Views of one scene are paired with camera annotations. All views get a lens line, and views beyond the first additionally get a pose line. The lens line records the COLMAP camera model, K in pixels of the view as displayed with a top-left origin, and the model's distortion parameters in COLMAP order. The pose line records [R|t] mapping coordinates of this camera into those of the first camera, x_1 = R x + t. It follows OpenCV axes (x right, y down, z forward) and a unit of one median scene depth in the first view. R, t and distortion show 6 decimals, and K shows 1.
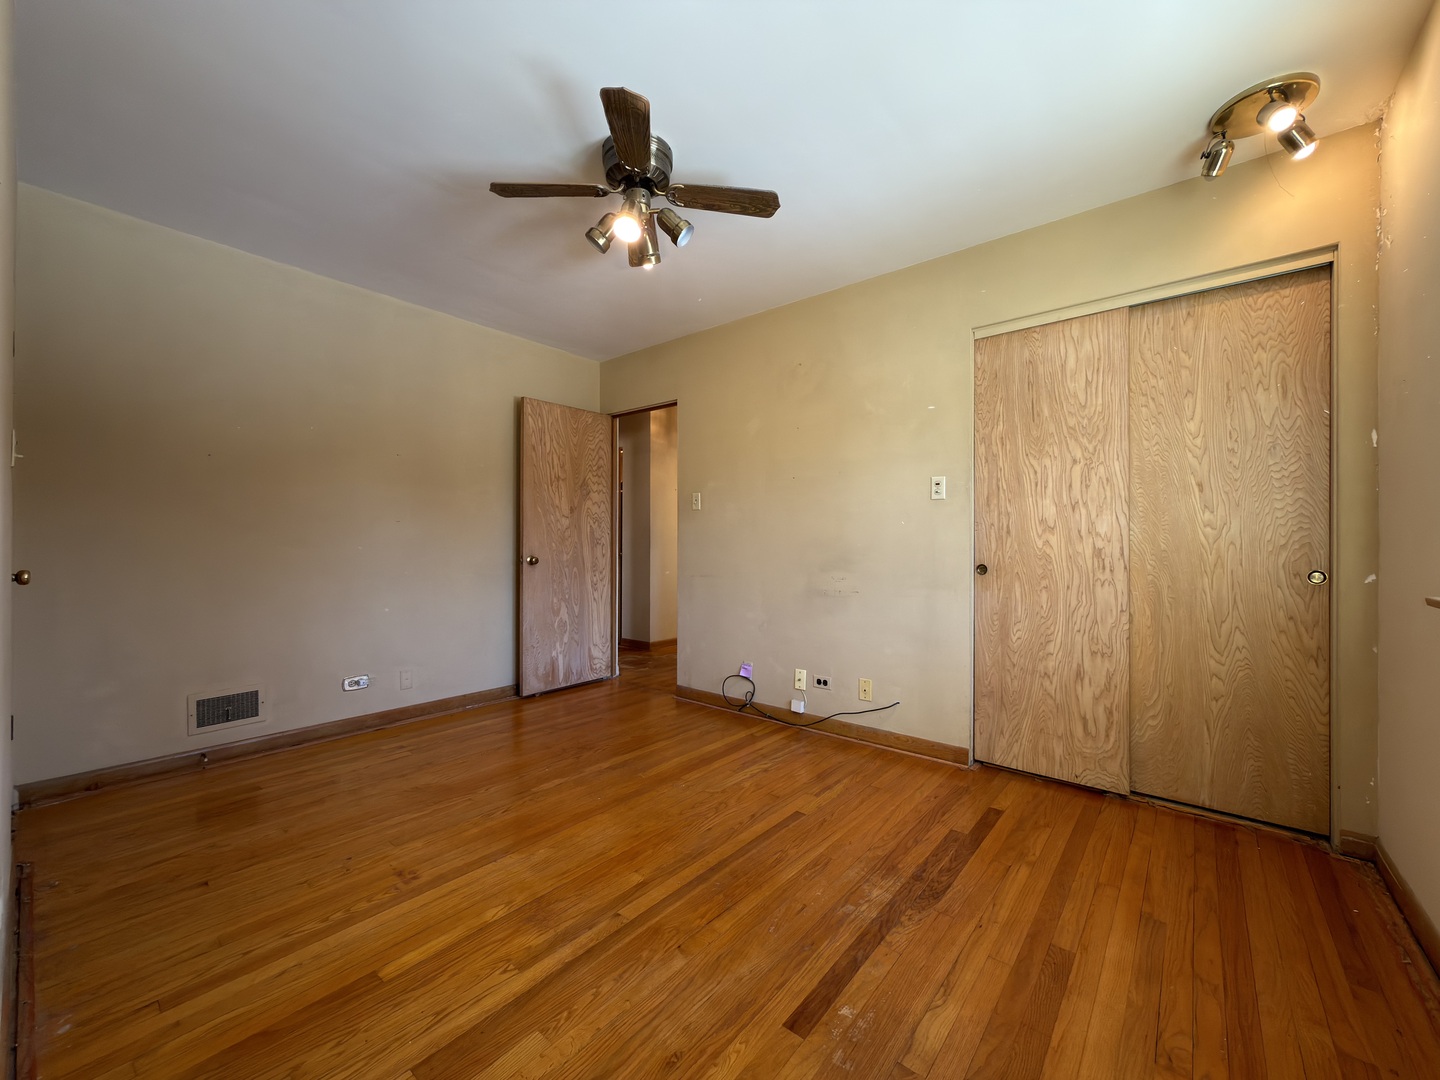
lens RADIAL K [[574.2, 0, 718.1], [0, 574.2, 544.3], [0, 0, 1]] dist [-0.000411, 0.001335]
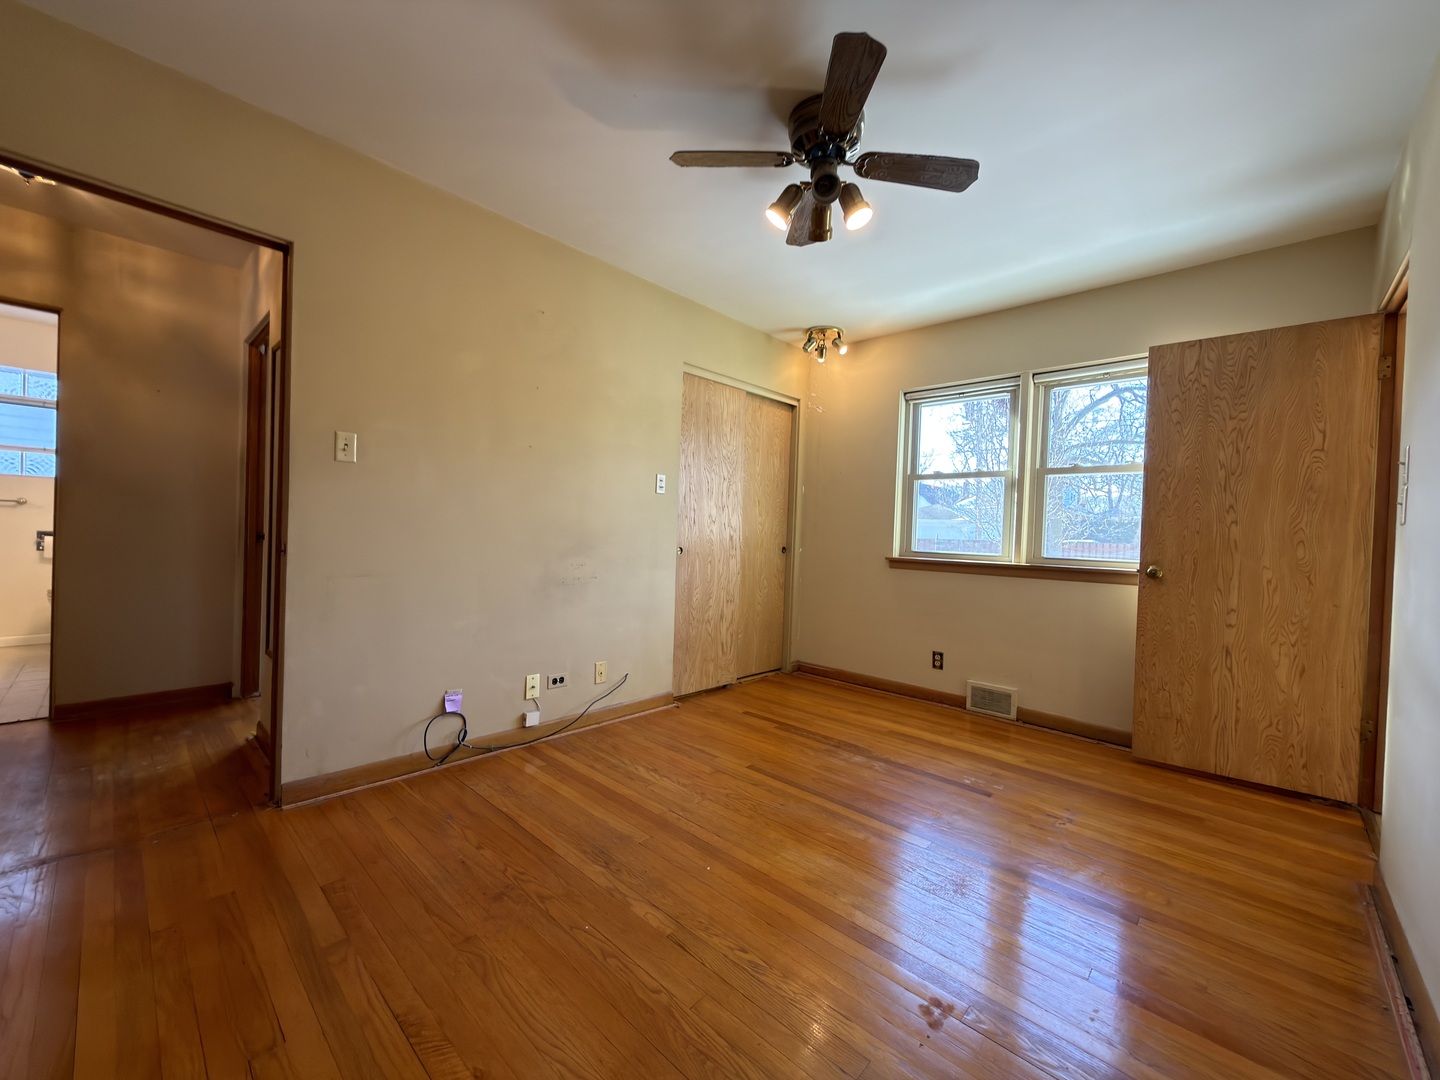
lens RADIAL K [[574.2, 0, 724.1], [0, 574.2, 541.9], [0, 0, 1]] dist [-0.000411, 0.001335]
pose [[0.057938, -0.018205, 0.998154, -0.895324], [-0.033115, 0.999248, 0.020147, -0.006269], [-0.997771, -0.034221, 0.057292, 0.886722]]
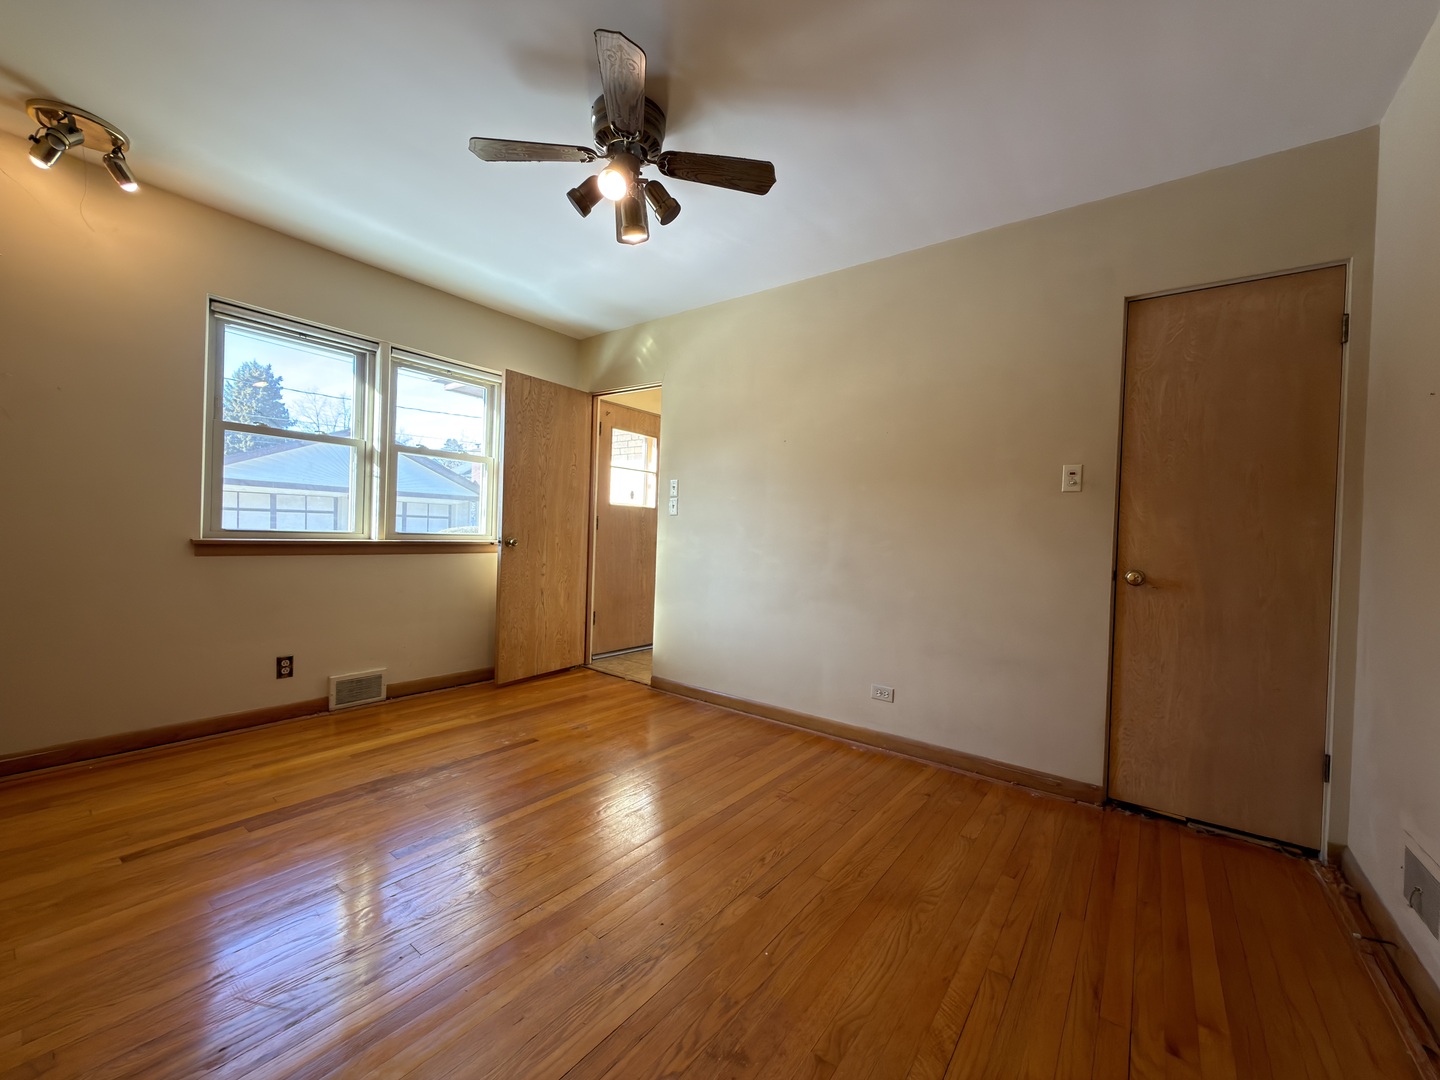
lens RADIAL K [[574.2, 0, 719.6], [0, 574.2, 540.5], [0, 0, 1]] dist [-0.000411, 0.001335]
pose [[-0.998362, -0.039998, -0.040901, -0.228329], [-0.040682, 0.999043, 0.016039, -0.002555], [0.040221, 0.017677, -0.999034, 1.606706]]
